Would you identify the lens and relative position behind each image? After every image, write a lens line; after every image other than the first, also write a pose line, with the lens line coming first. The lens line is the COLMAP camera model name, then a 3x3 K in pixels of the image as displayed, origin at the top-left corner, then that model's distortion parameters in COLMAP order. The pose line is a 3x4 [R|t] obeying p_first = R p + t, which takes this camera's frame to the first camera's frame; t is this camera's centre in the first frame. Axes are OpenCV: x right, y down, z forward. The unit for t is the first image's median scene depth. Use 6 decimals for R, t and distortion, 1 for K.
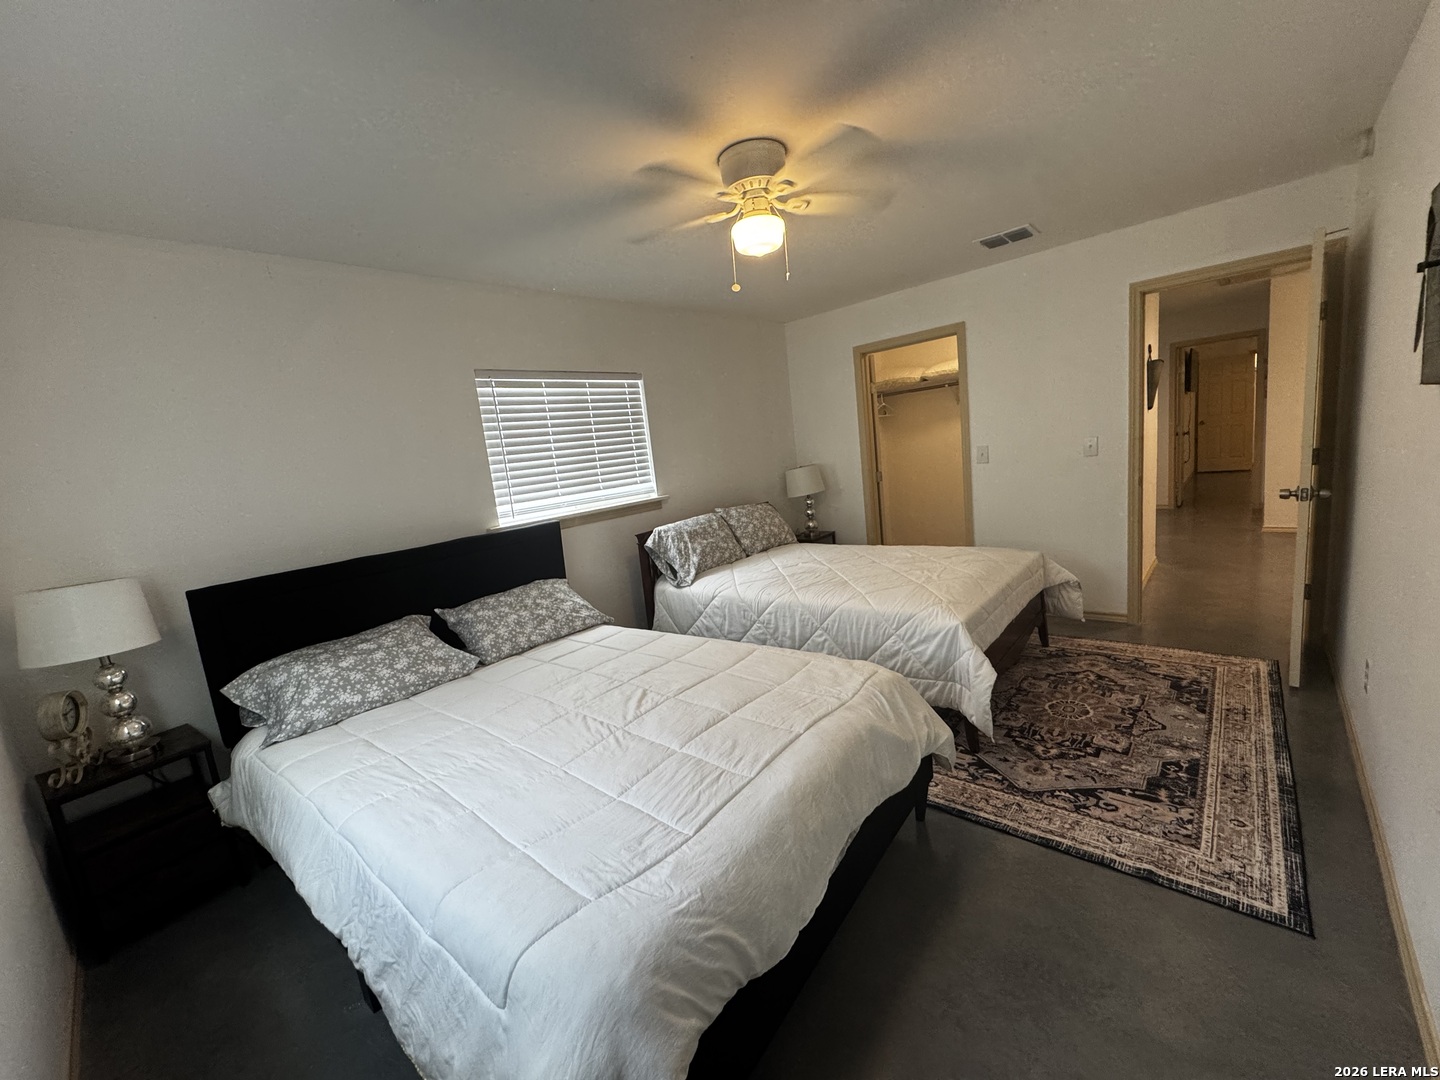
lens RADIAL K [[577.1, 0, 720.0], [0, 577.1, 540.0], [0, 0, 1]] dist [-0.003569, 0.000465]
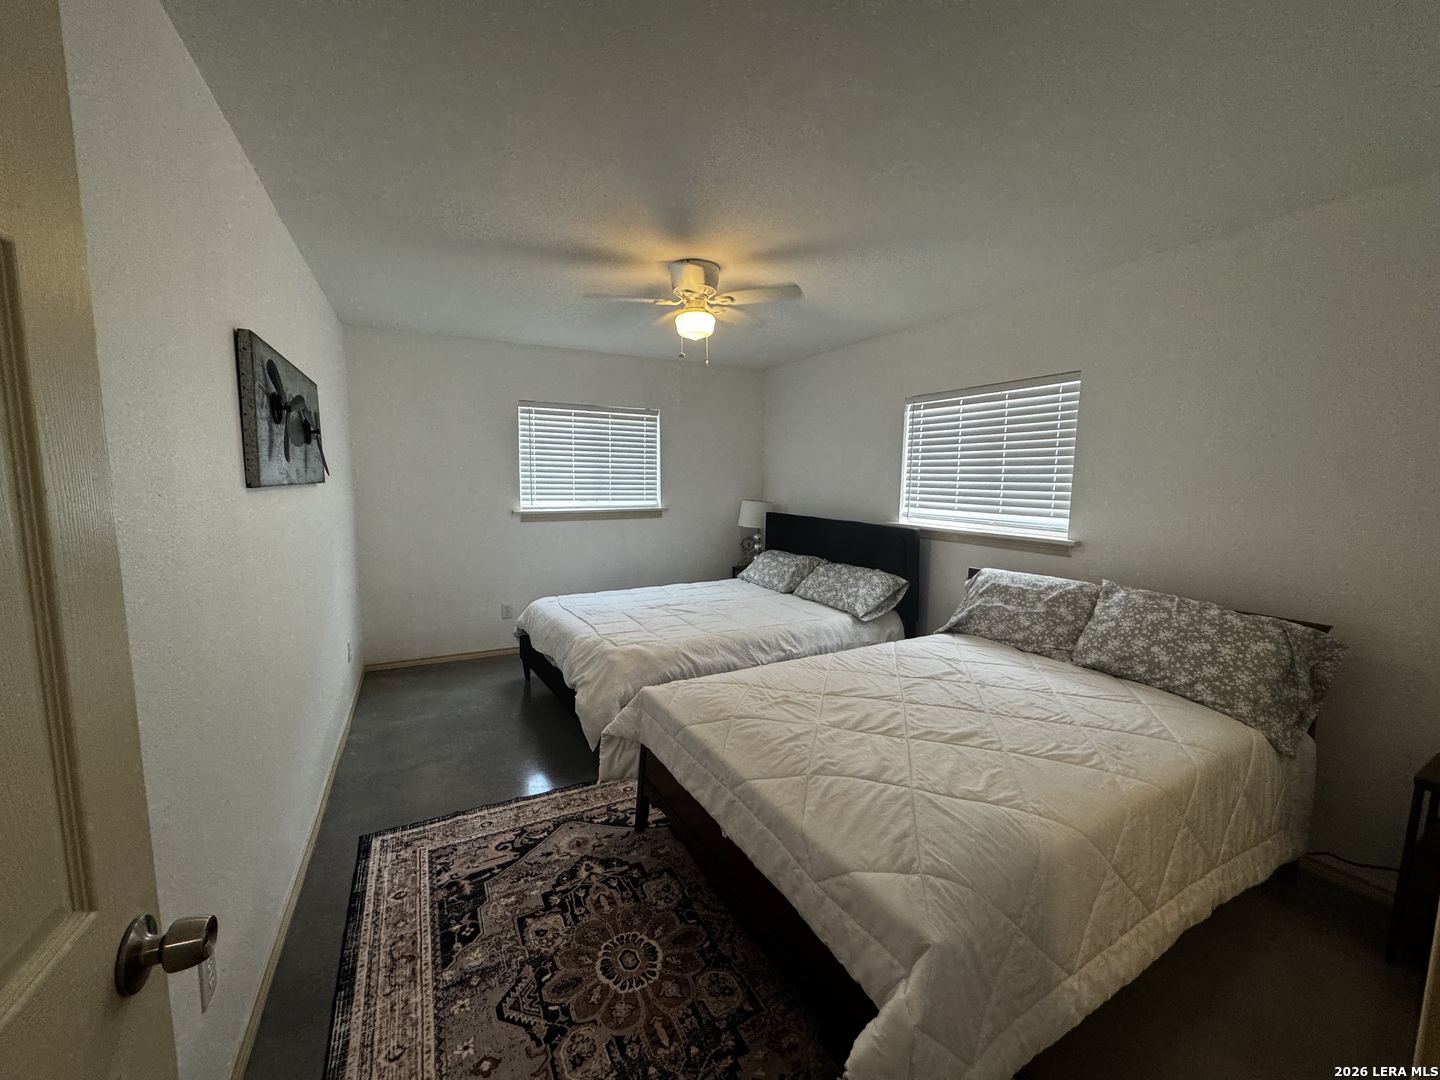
lens RADIAL K [[577.1, 0, 720.0], [0, 577.1, 540.0], [0, 0, 1]] dist [-0.003569, 0.000465]
pose [[-0.352090, 0.208992, -0.912335, 1.304382], [-0.119506, 0.956736, 0.265283, -0.393522], [0.928305, 0.202433, -0.311881, 1.491971]]
